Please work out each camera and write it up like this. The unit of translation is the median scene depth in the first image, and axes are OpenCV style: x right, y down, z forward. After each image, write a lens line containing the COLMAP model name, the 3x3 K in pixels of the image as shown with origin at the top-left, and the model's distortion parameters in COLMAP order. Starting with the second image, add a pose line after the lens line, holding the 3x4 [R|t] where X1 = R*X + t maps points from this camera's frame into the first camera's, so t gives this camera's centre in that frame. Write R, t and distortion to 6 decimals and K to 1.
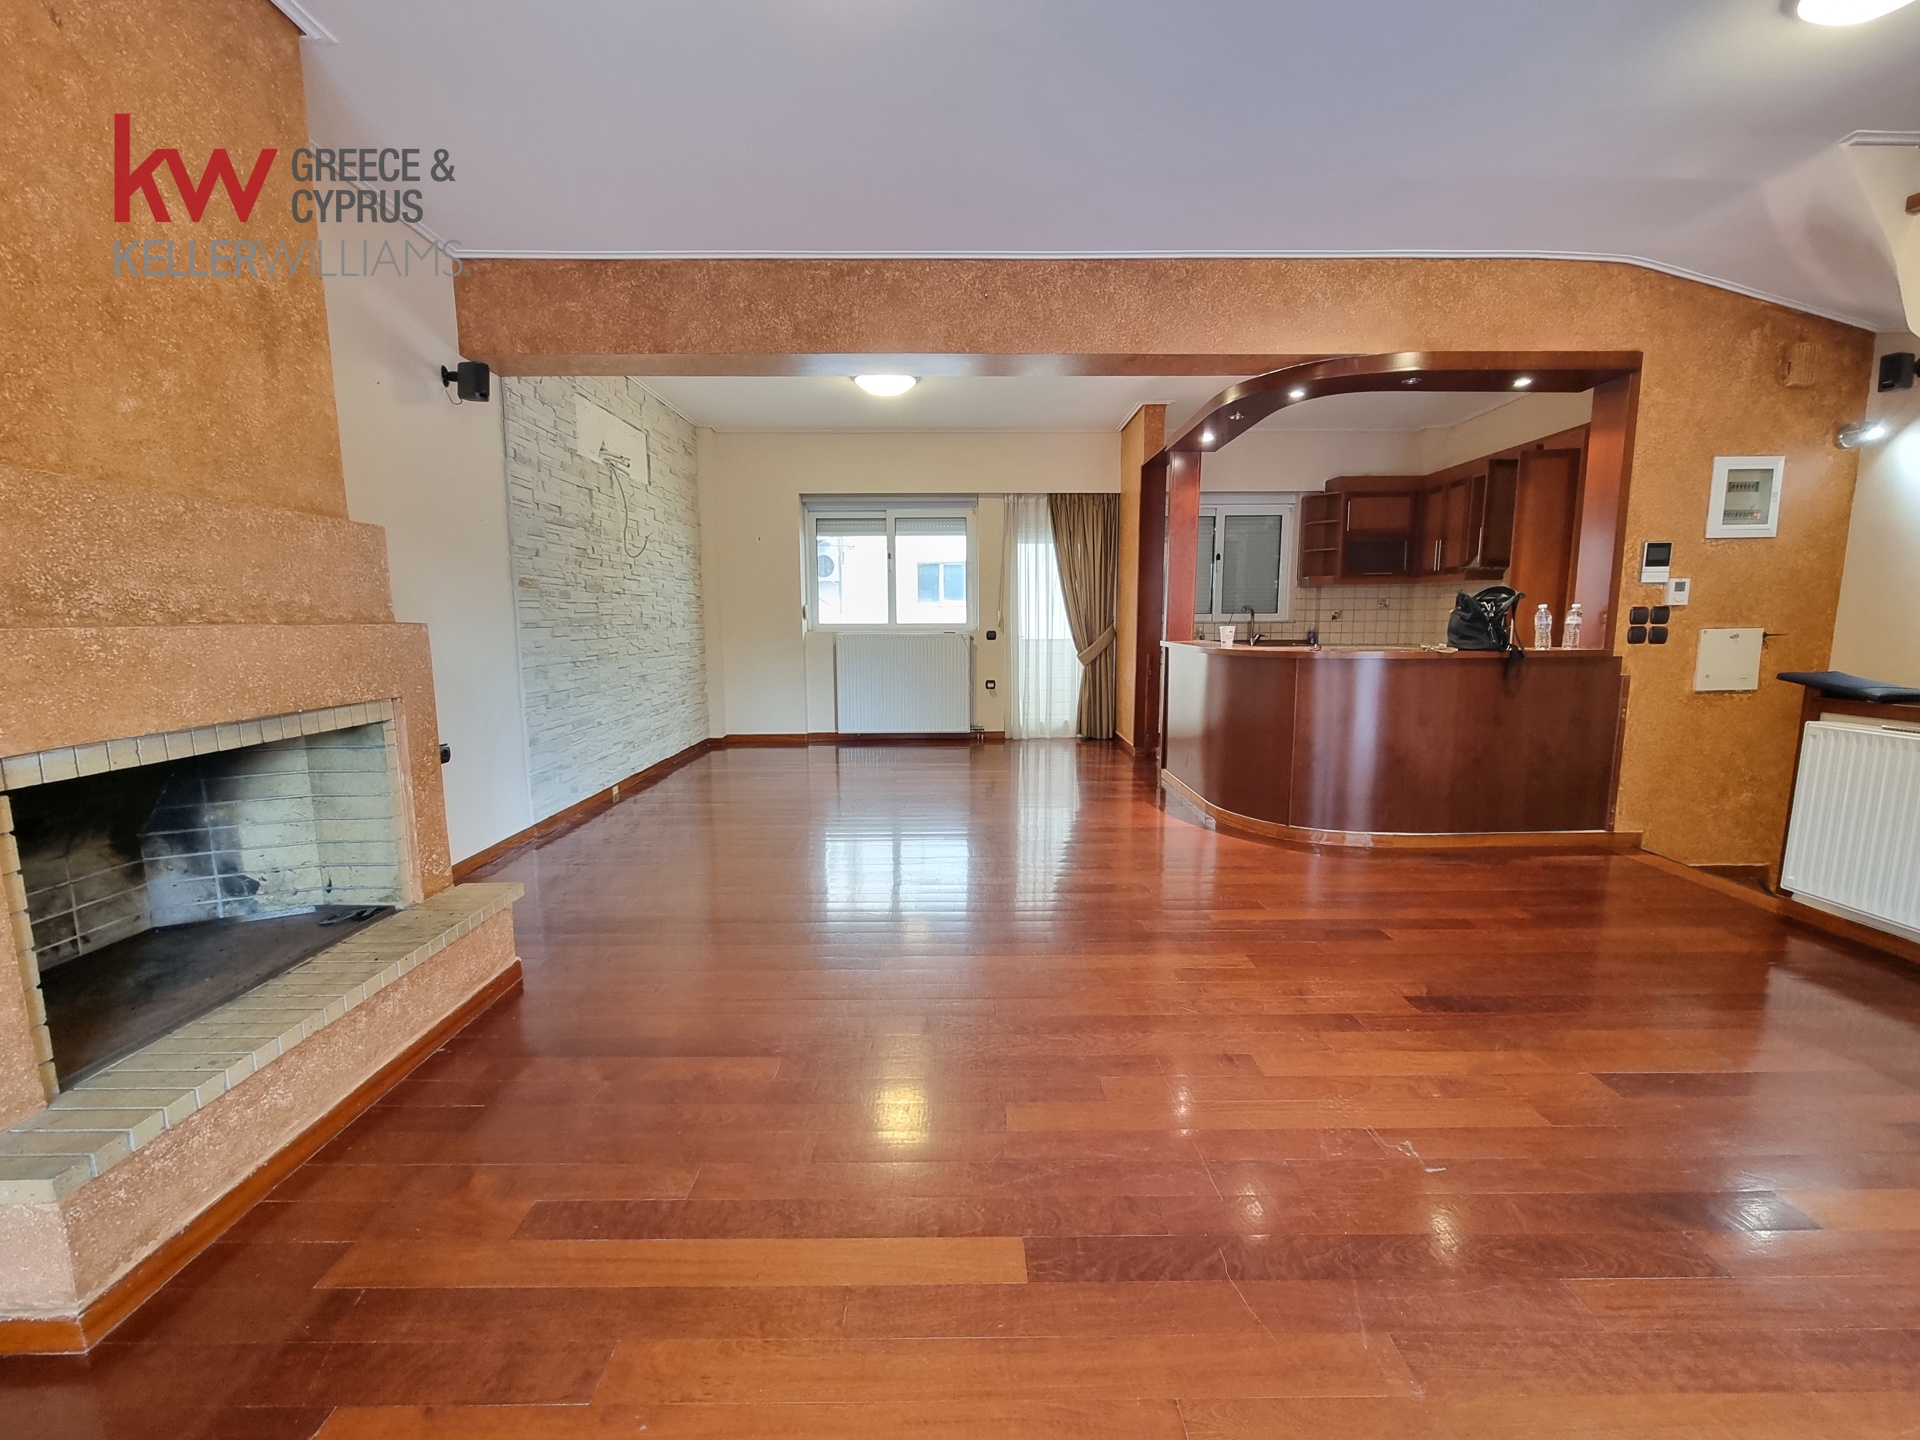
lens RADIAL K [[786.7, 0, 960.2], [0, 786.7, 723.7], [0, 0, 1]] dist [-0.008336, -0.000168]
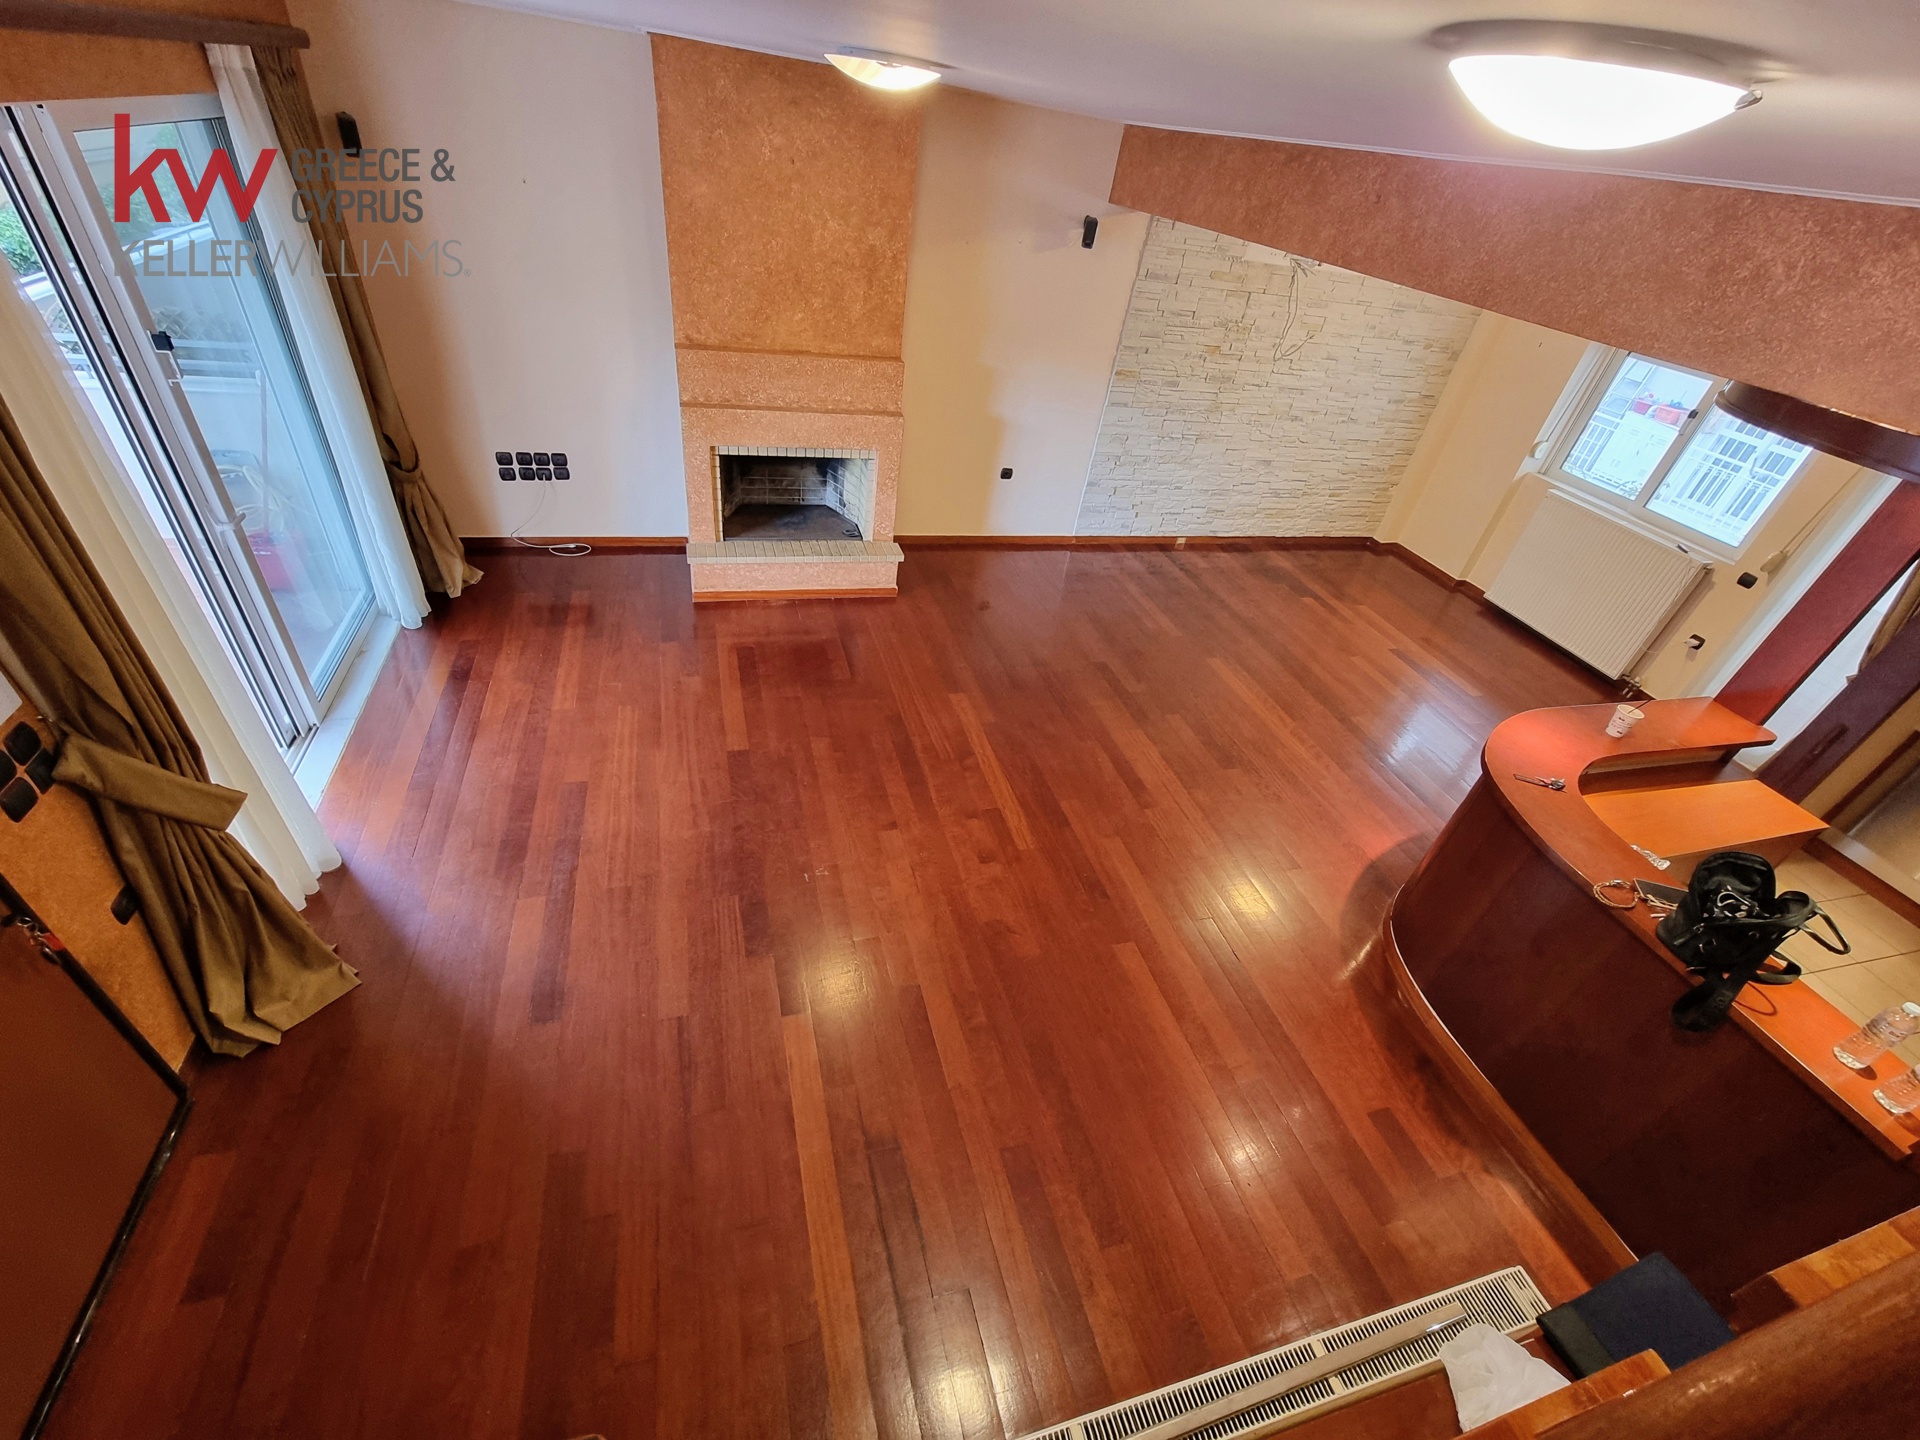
lens RADIAL K [[786.7, 0, 955.8], [0, 786.7, 719.0], [0, 0, 1]] dist [-0.008336, -0.000168]
pose [[0.269990, 0.607877, -0.746720, 0.908381], [-0.259928, 0.792742, 0.551360, -0.447364], [0.927115, 0.045232, 0.372036, 0.270145]]
